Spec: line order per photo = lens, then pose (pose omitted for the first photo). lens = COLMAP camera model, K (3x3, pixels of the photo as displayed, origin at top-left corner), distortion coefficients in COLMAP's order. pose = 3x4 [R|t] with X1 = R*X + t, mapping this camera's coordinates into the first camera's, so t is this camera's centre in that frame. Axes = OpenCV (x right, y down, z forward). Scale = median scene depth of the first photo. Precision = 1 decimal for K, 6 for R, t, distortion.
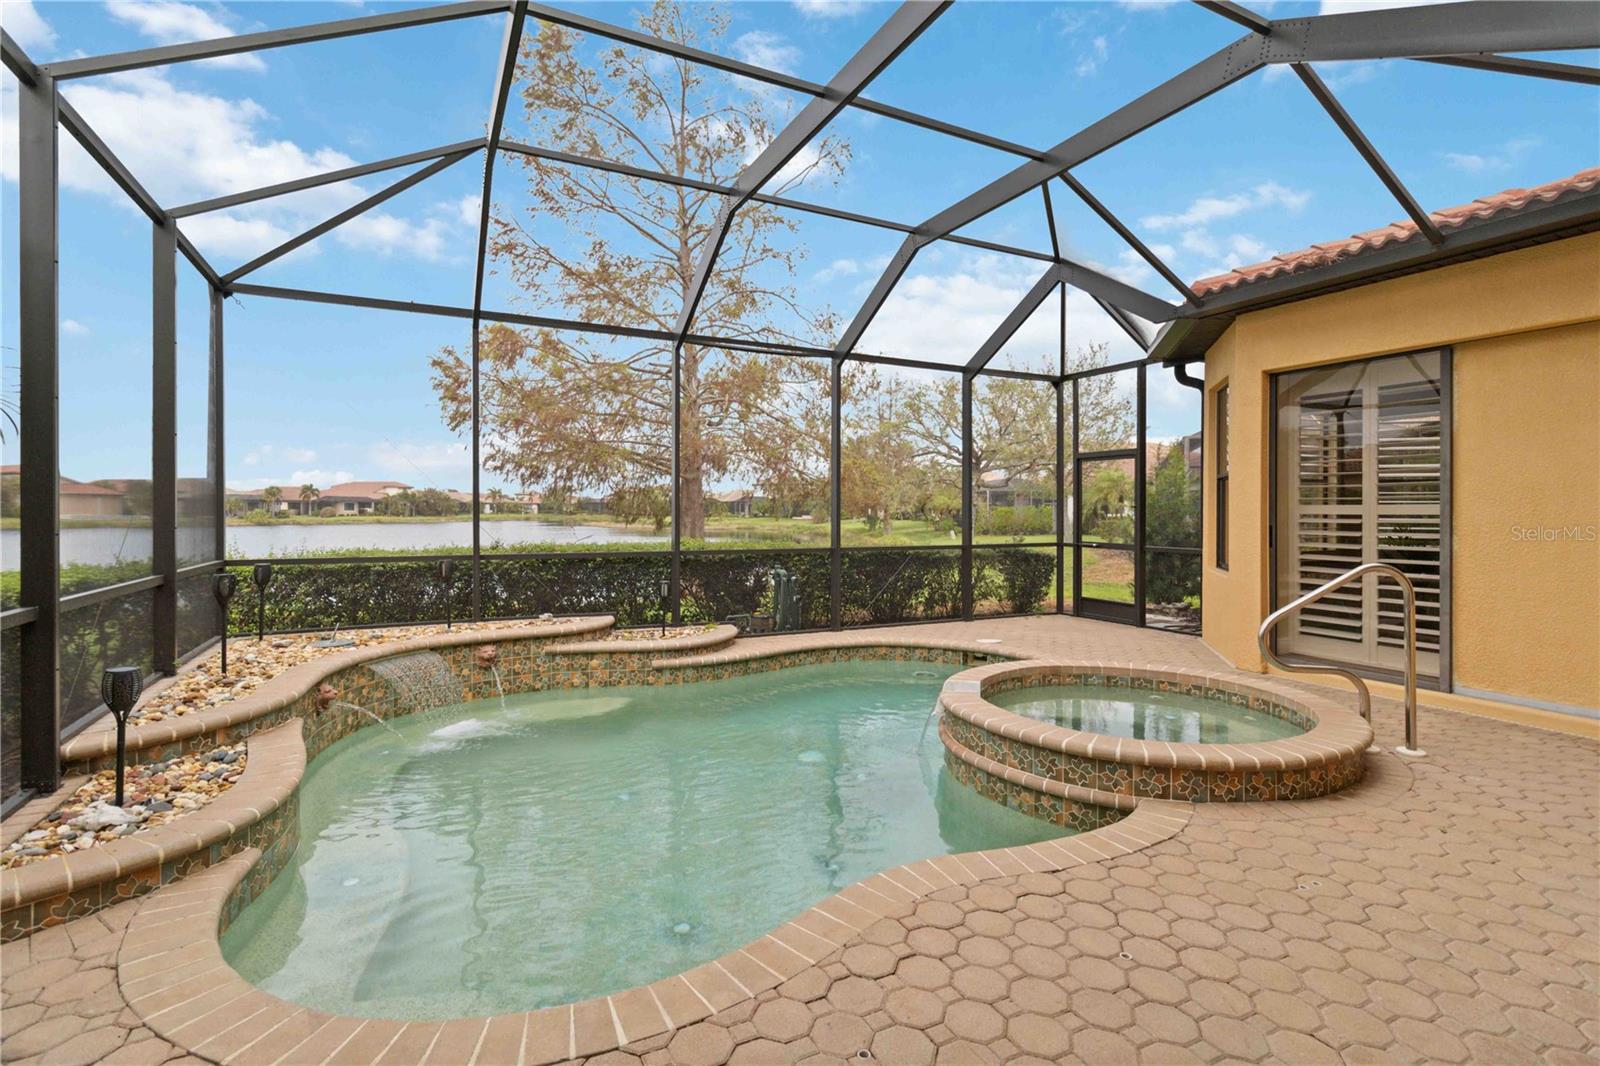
lens RADIAL K [[748.4, 0, 809.4], [0, 748.4, 539.8], [0, 0, 1]] dist [0.002405, -0.000285]
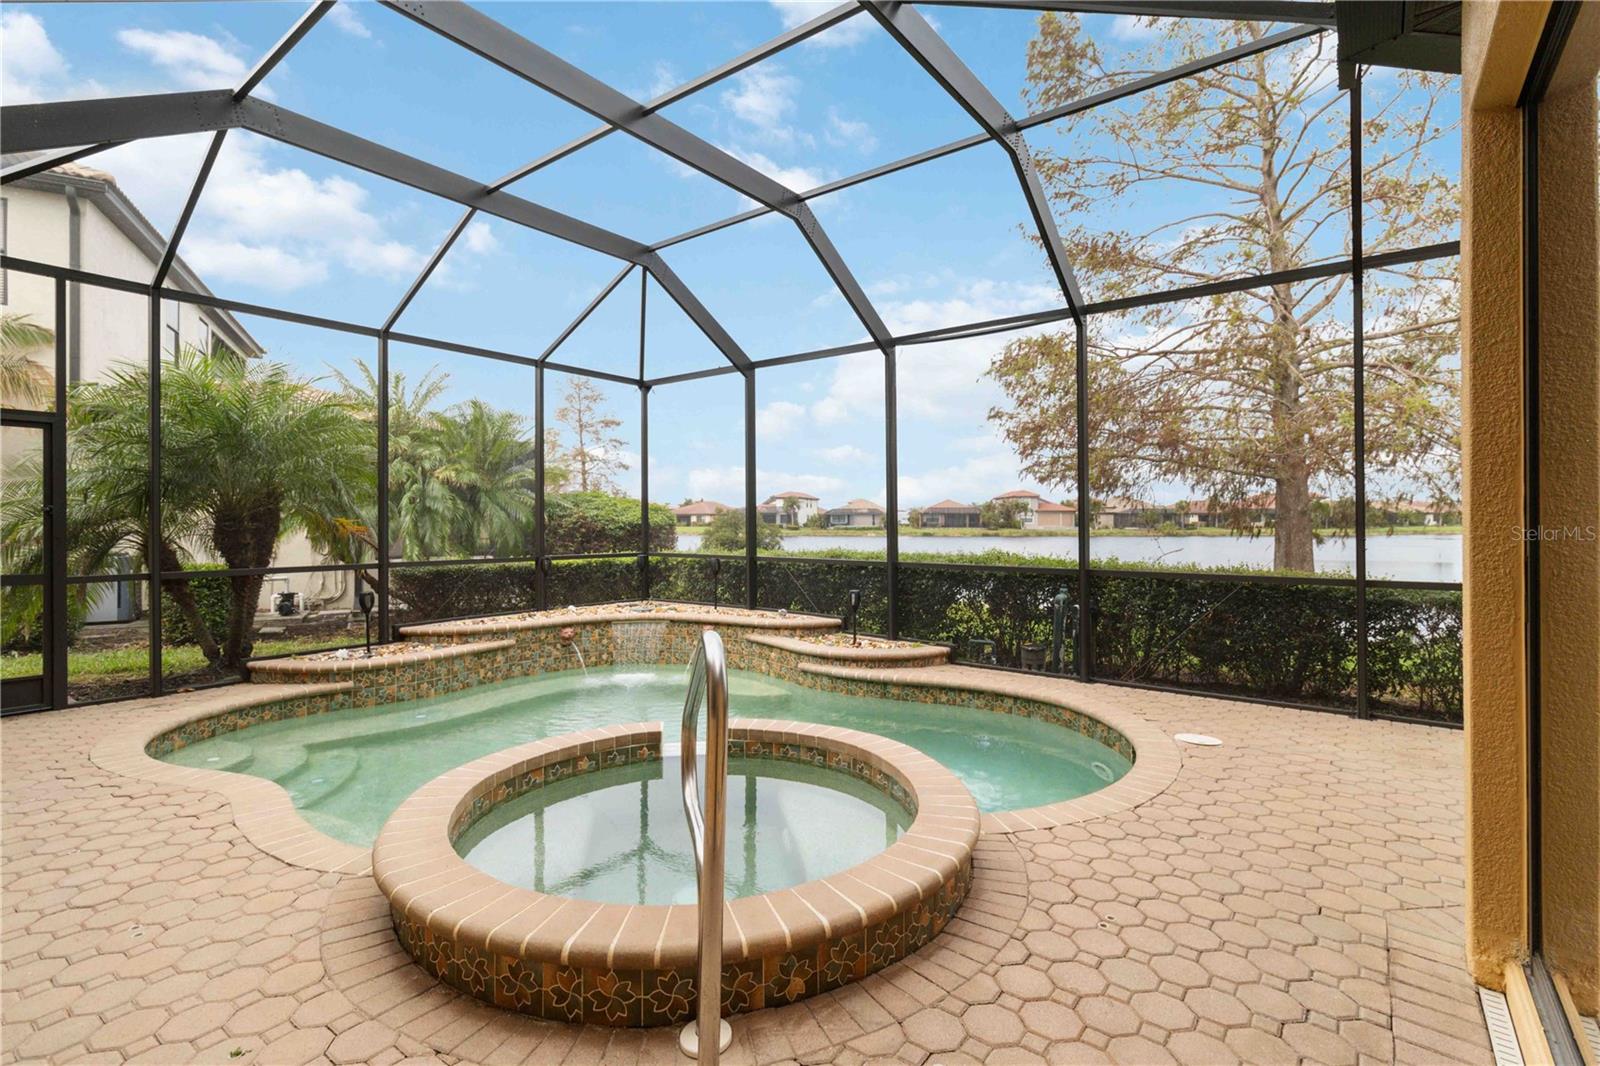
lens RADIAL K [[748.4, 0, 798.2], [0, 748.4, 529.8], [0, 0, 1]] dist [0.002405, -0.000285]
pose [[0.428372, 0.004462, -0.903591, 0.643913], [-0.031407, 0.999457, -0.009954, -0.013128], [0.903057, 0.032643, 0.428280, 0.465278]]
